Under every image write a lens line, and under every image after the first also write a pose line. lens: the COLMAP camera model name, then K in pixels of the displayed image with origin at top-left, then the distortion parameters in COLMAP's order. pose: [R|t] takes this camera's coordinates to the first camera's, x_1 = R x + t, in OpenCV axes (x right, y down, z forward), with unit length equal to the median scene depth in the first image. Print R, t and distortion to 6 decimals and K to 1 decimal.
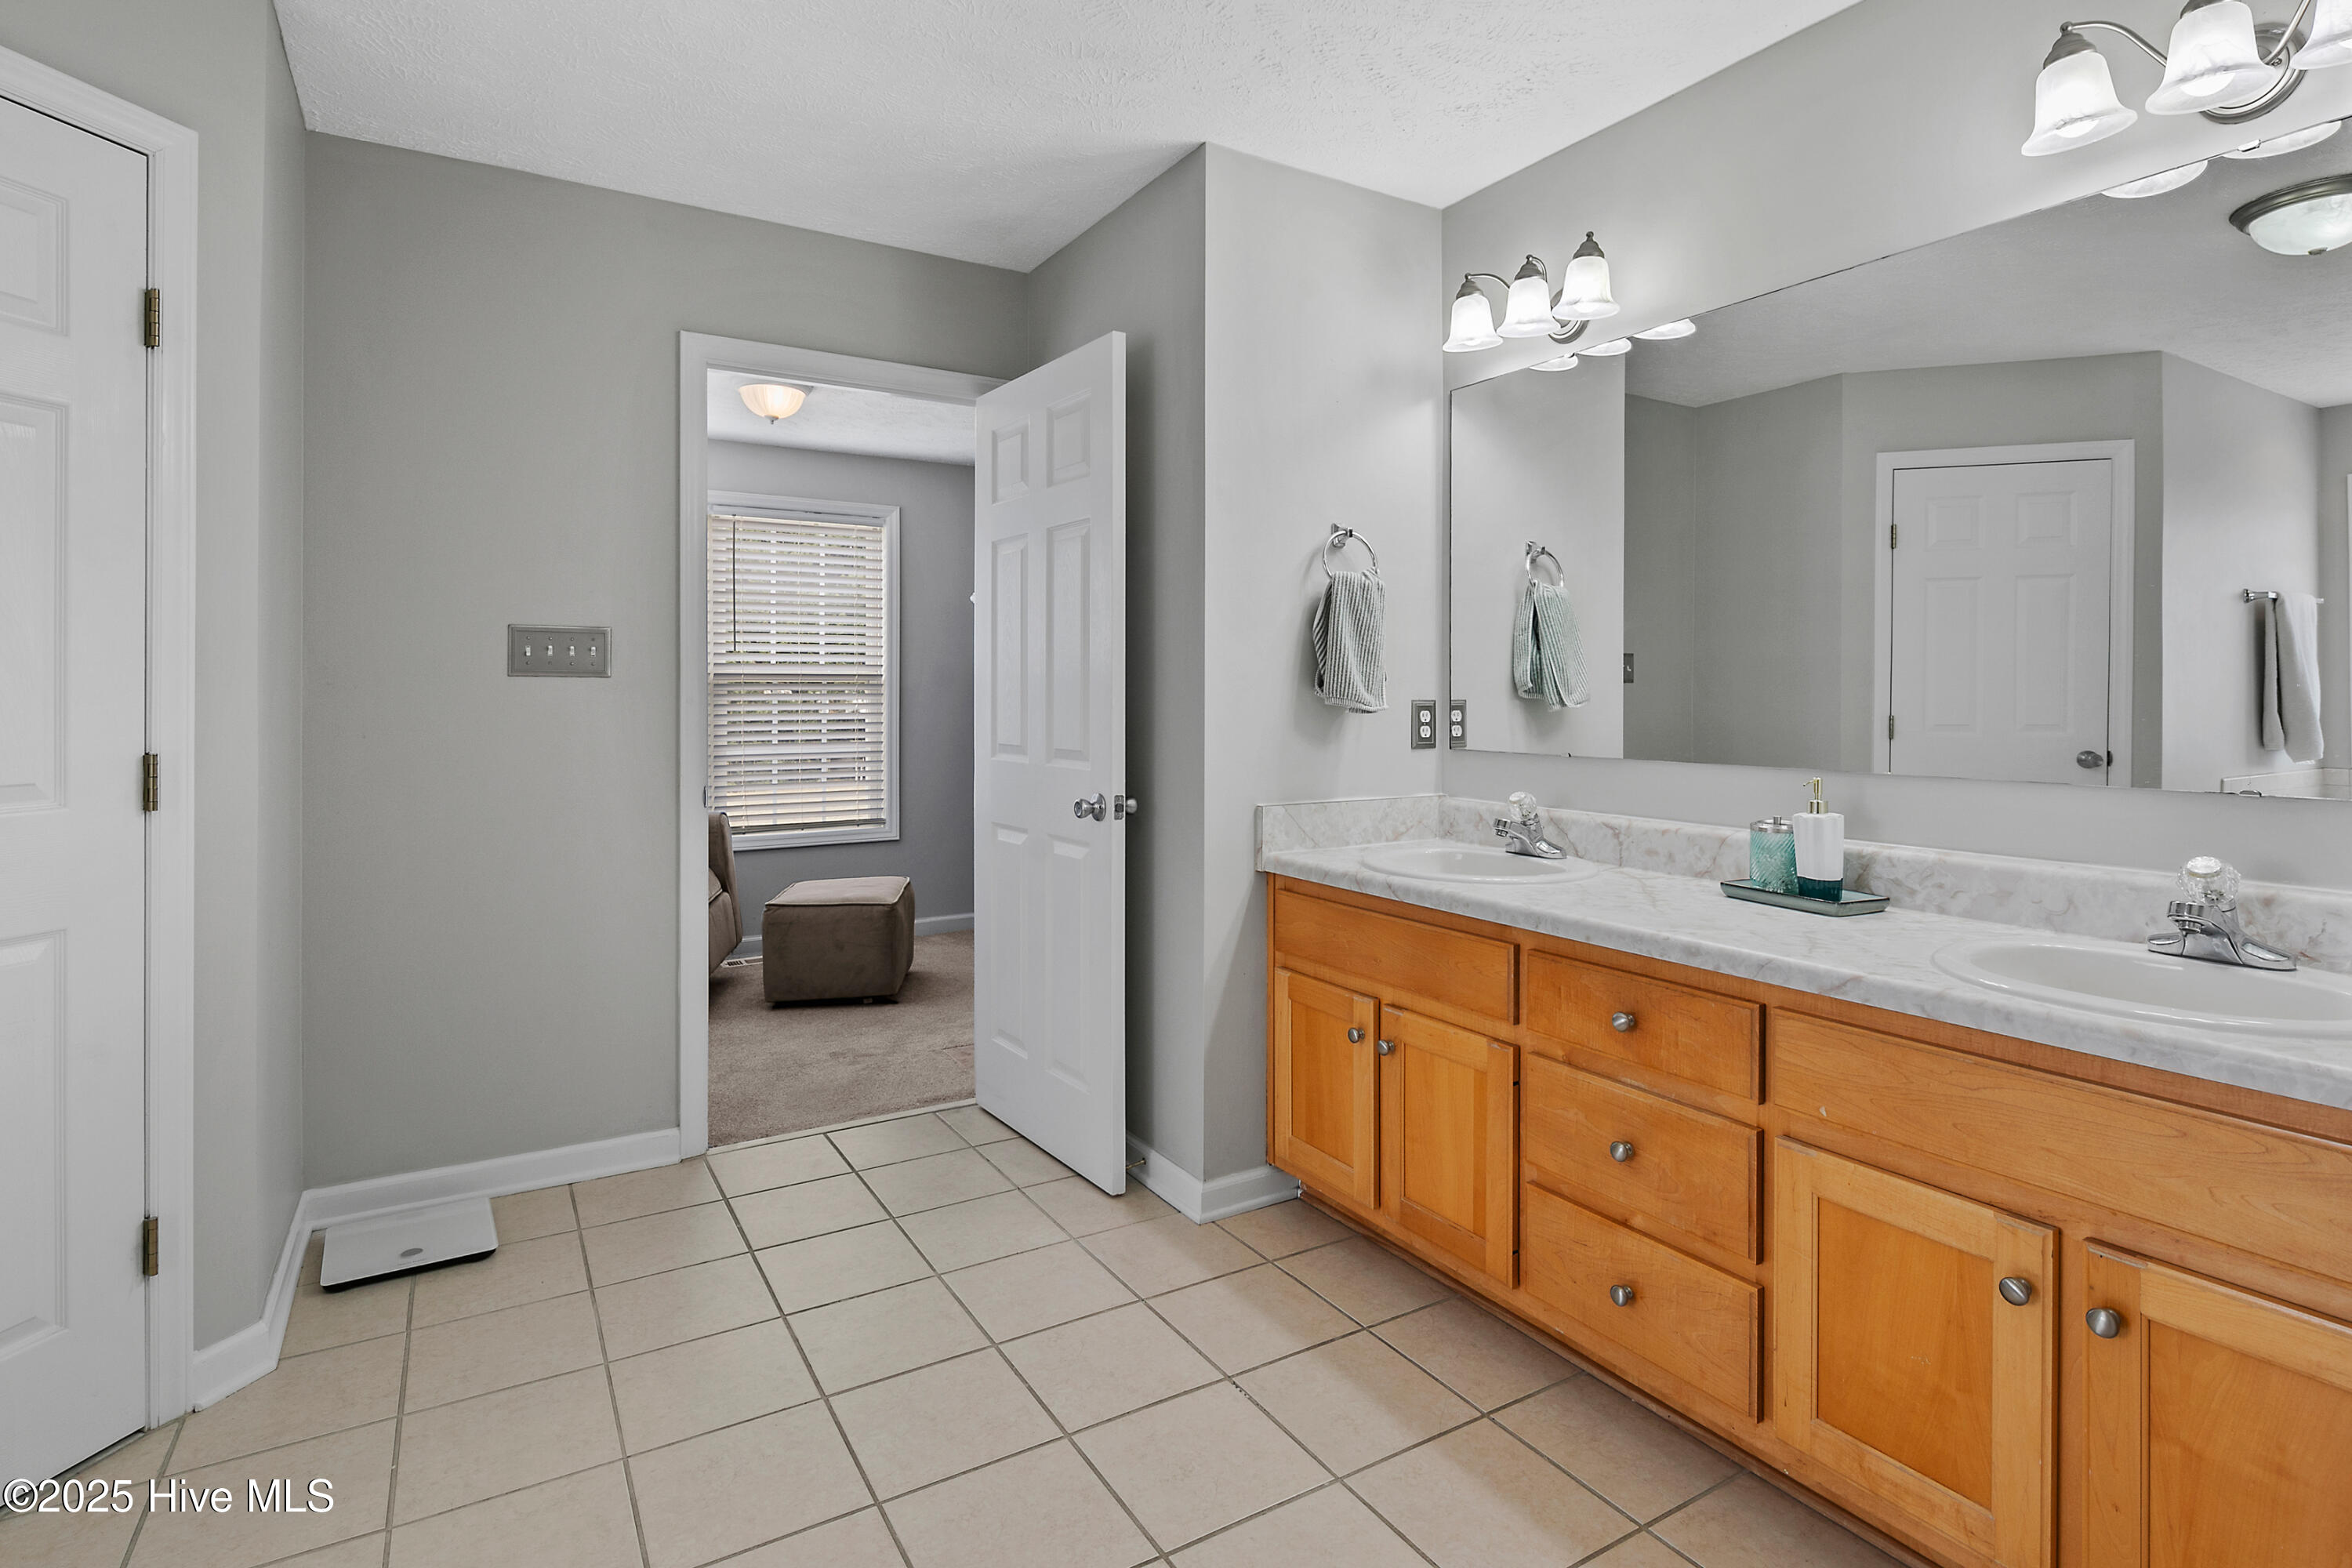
lens RADIAL K [[1163.4, 0, 1172.4], [0, 1163.4, 685.3], [0, 0, 1]] dist [0.002469, -0.000189]
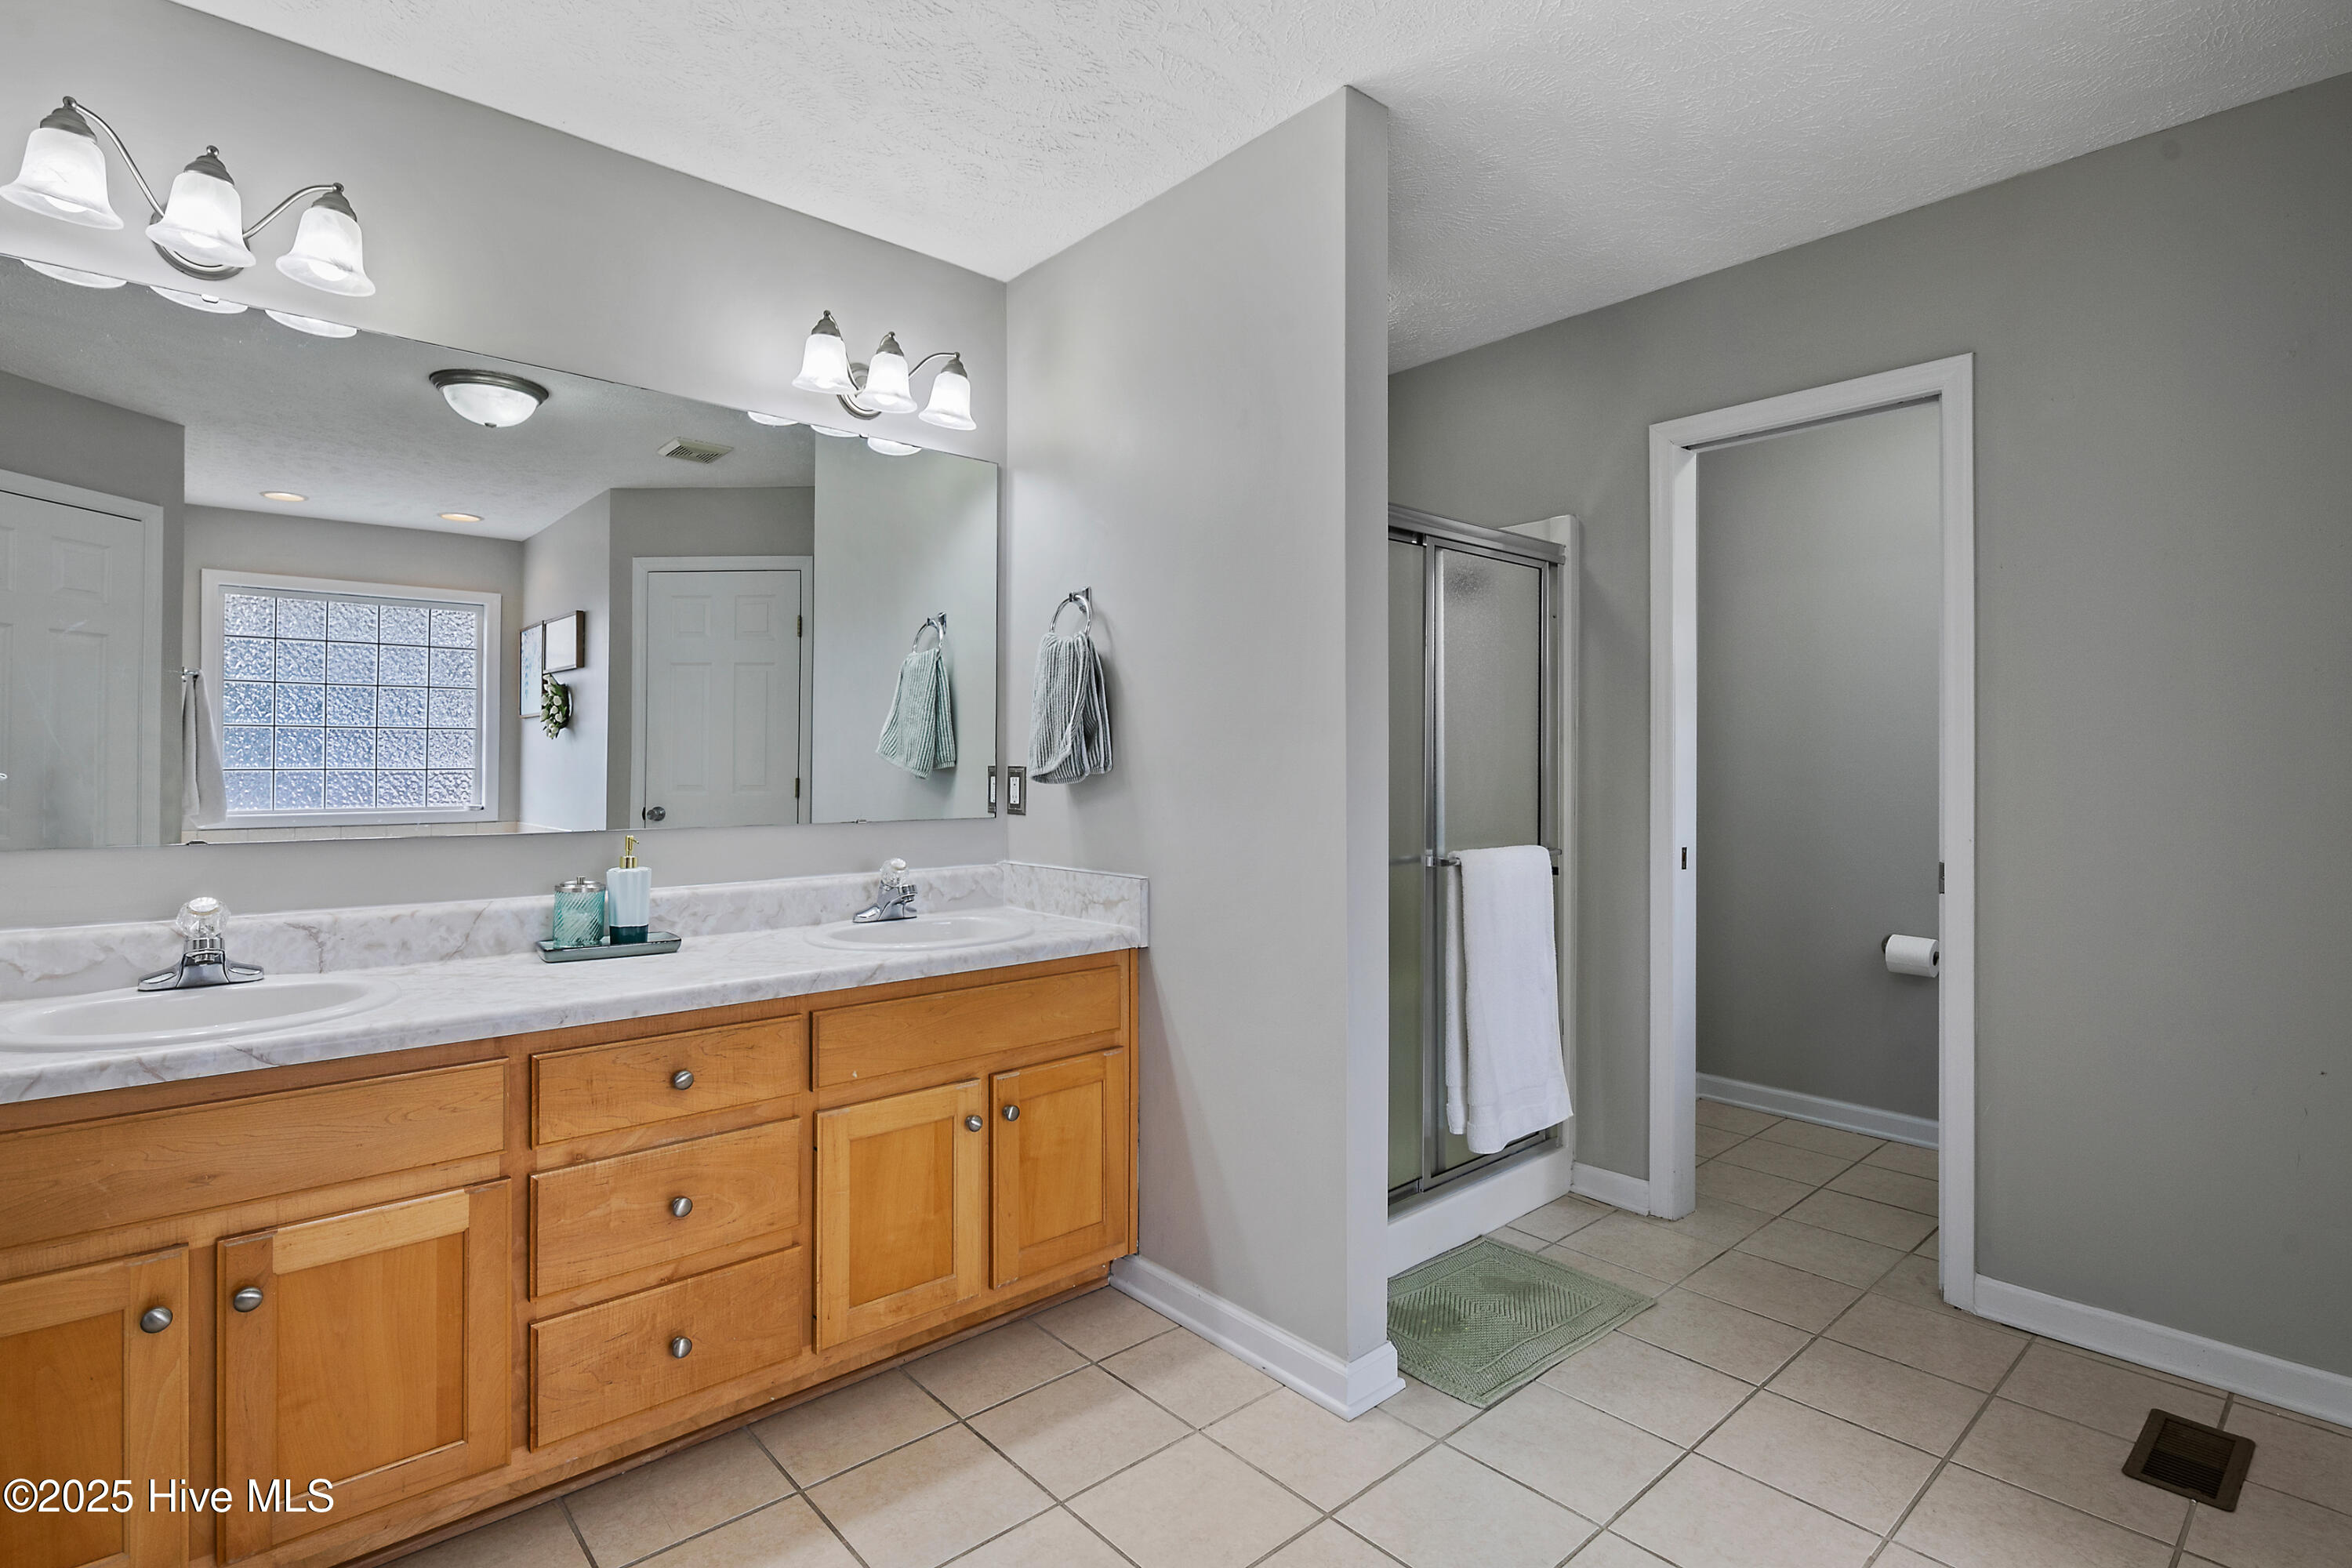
lens RADIAL K [[1145.3, 0, 1165.4], [0, 1145.3, 735.4], [0, 0, 1]] dist [0.000698, -0.001841]
pose [[-0.185111, 0.023437, 0.982438, -0.674868], [-0.010512, 0.999611, -0.025827, 0.005545], [-0.982661, -0.015108, -0.184792, 0.748225]]
